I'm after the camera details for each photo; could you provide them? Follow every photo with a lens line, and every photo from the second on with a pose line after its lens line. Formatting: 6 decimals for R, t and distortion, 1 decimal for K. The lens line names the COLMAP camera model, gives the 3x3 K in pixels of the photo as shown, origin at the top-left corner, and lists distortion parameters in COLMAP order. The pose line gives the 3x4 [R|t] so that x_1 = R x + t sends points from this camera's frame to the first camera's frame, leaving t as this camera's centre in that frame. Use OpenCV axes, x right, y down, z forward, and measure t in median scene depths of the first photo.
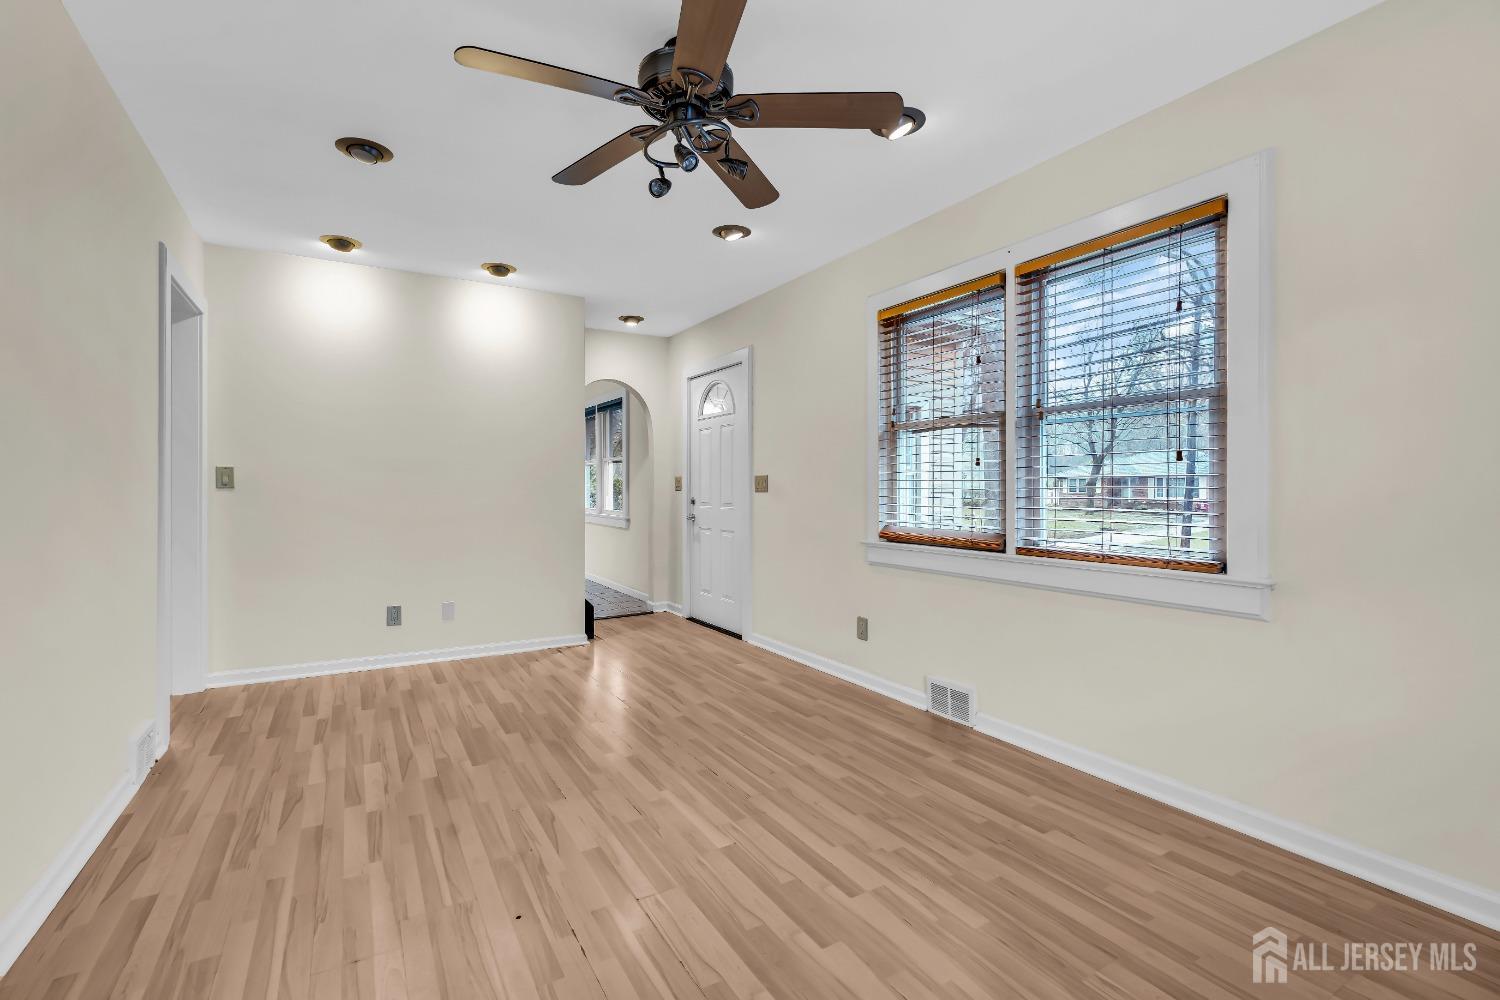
lens RADIAL K [[678.2, 0, 736.9], [0, 678.2, 484.2], [0, 0, 1]] dist [0.002789, 0.001020]
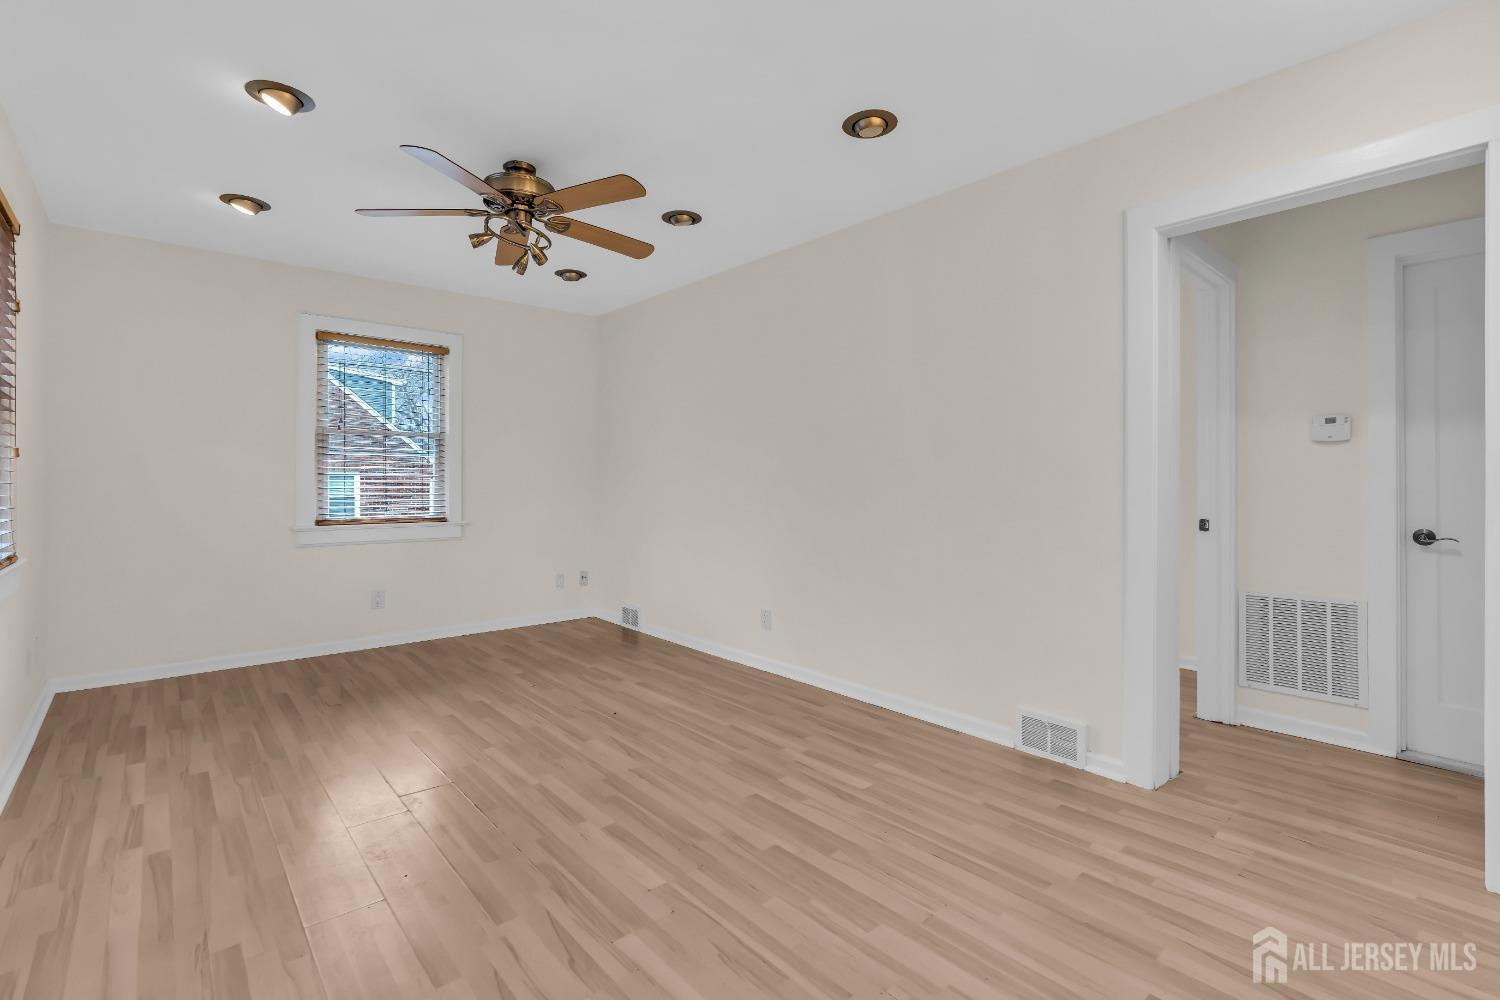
lens RADIAL K [[678.2, 0, 736.9], [0, 678.2, 484.2], [0, 0, 1]] dist [0.002789, 0.001020]
pose [[-0.982239, -0.000722, -0.187633, -0.205251], [0.000519, 0.999978, -0.006561, 0.011616], [0.187634, -0.006542, -0.982217, 1.983323]]
